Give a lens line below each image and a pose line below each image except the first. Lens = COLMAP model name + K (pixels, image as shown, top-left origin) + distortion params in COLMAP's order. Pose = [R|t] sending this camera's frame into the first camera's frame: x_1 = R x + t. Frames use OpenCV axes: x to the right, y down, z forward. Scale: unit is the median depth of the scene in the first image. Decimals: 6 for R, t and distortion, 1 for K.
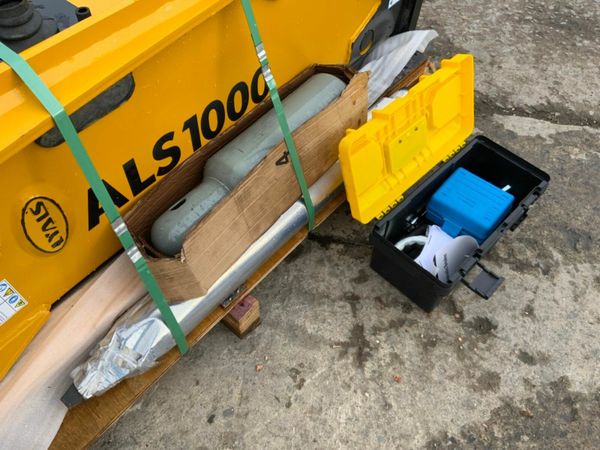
lens RADIAL K [[497.3, 0, 300.2], [0, 497.3, 224.7], [0, 0, 1]] dist [0.061690, -0.122105]
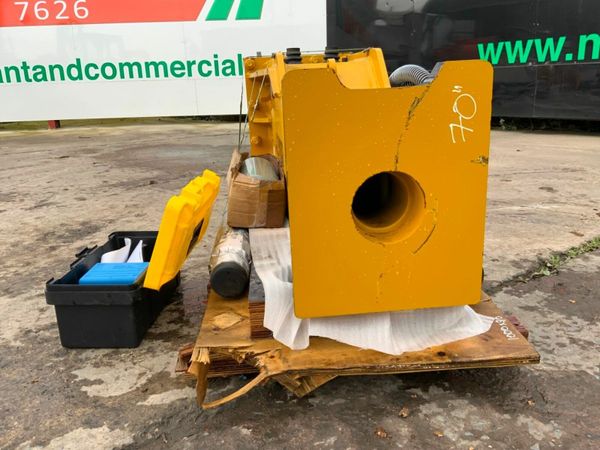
lens RADIAL K [[497.3, 0, 298.7], [0, 497.3, 225.3], [0, 0, 1]] dist [0.061690, -0.122105]
pose [[-0.719697, 0.176057, -0.671596, 0.821032], [-0.564385, 0.415018, 0.713603, -1.152852], [0.404359, 0.892616, -0.199324, 1.365720]]
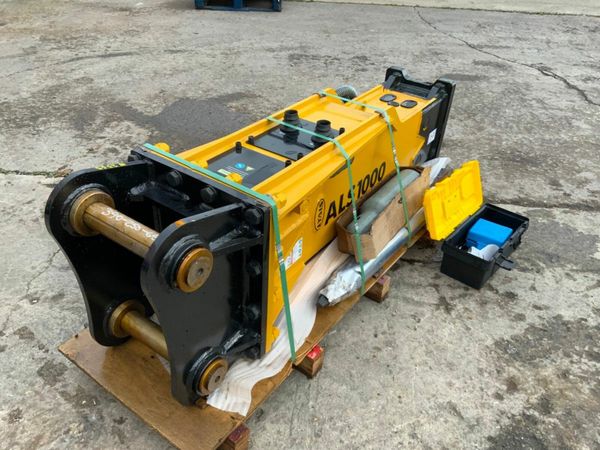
lens RADIAL K [[497.3, 0, 299.2], [0, 497.3, 222.9], [0, 0, 1]] dist [0.061690, -0.122105]
pose [[0.998111, -0.032169, 0.052336, -0.487633], [0.048315, 0.937227, -0.345356, 0.558093], [-0.037941, 0.347232, 0.937011, -0.765006]]
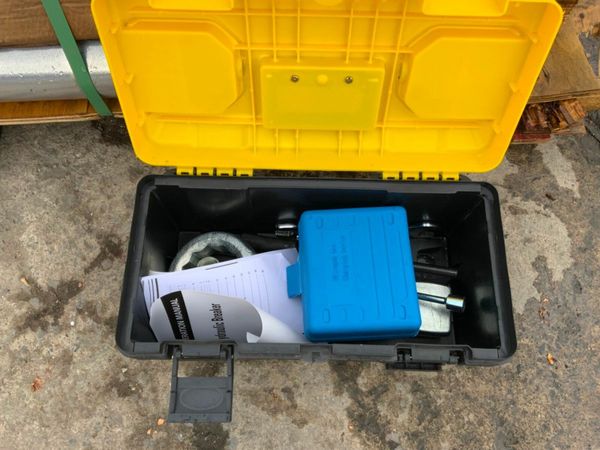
lens RADIAL K [[497.3, 0, 301.6], [0, 497.3, 229.5], [0, 0, 1]] dist [0.061690, -0.122105]
pose [[0.694756, 0.671704, -0.257155, 0.436350], [-0.580951, 0.734866, 0.349955, -0.237116], [0.424040, -0.093739, 0.900779, 0.568275]]
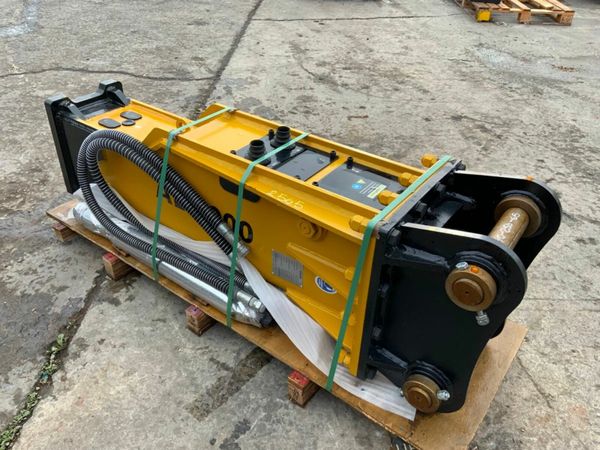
lens RADIAL K [[497.3, 0, 299.8], [0, 497.3, 229.2], [0, 0, 1]] dist [0.061690, -0.122105]
pose [[-0.053773, -0.621130, 0.781861, -1.671406], [0.796302, 0.445767, 0.408894, -0.682927], [-0.602504, 0.644585, 0.470637, 0.012797]]
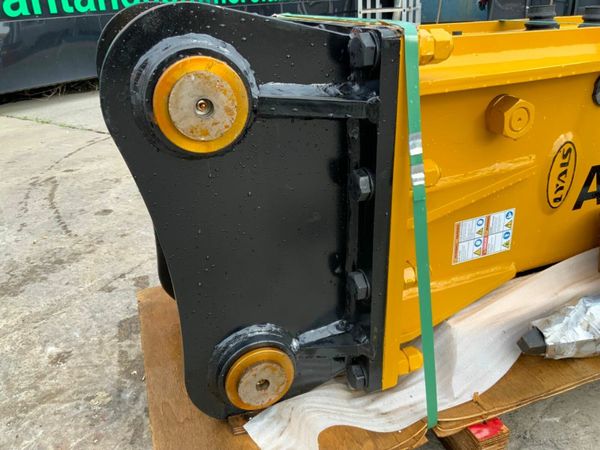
lens RADIAL K [[497.3, 0, 299.3], [0, 497.3, 222.4], [0, 0, 1]] dist [0.061690, -0.122105]
pose [[0.859673, 0.133817, -0.493006, -0.295835], [-0.367632, 0.832147, -0.415184, 0.560572], [0.354695, 0.538167, 0.764570, -0.059556]]
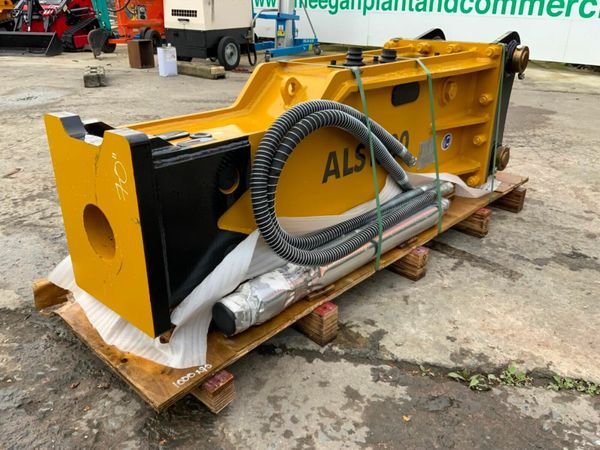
lens RADIAL K [[497.3, 0, 301.9], [0, 497.3, 223.2], [0, 0, 1]] dist [0.061690, -0.122105]
pose [[-0.997370, -0.069382, 0.020937, -0.229417], [0.006868, 0.197116, 0.980356, -1.649978], [-0.072146, 0.977922, -0.196121, 1.387644]]
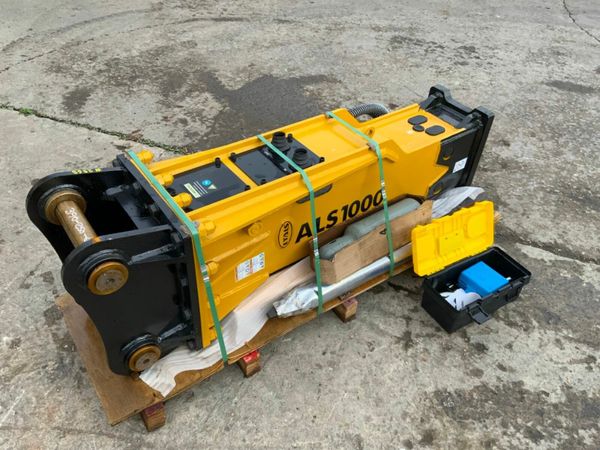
lens RADIAL K [[497.3, 0, 300.3], [0, 497.3, 222.6], [0, 0, 1]] dist [0.061690, -0.122105]
pose [[0.966723, 0.167272, -0.193566, 0.022094], [-0.211712, 0.947845, -0.238260, 0.349529], [0.143616, 0.271311, 0.951717, -0.911476]]
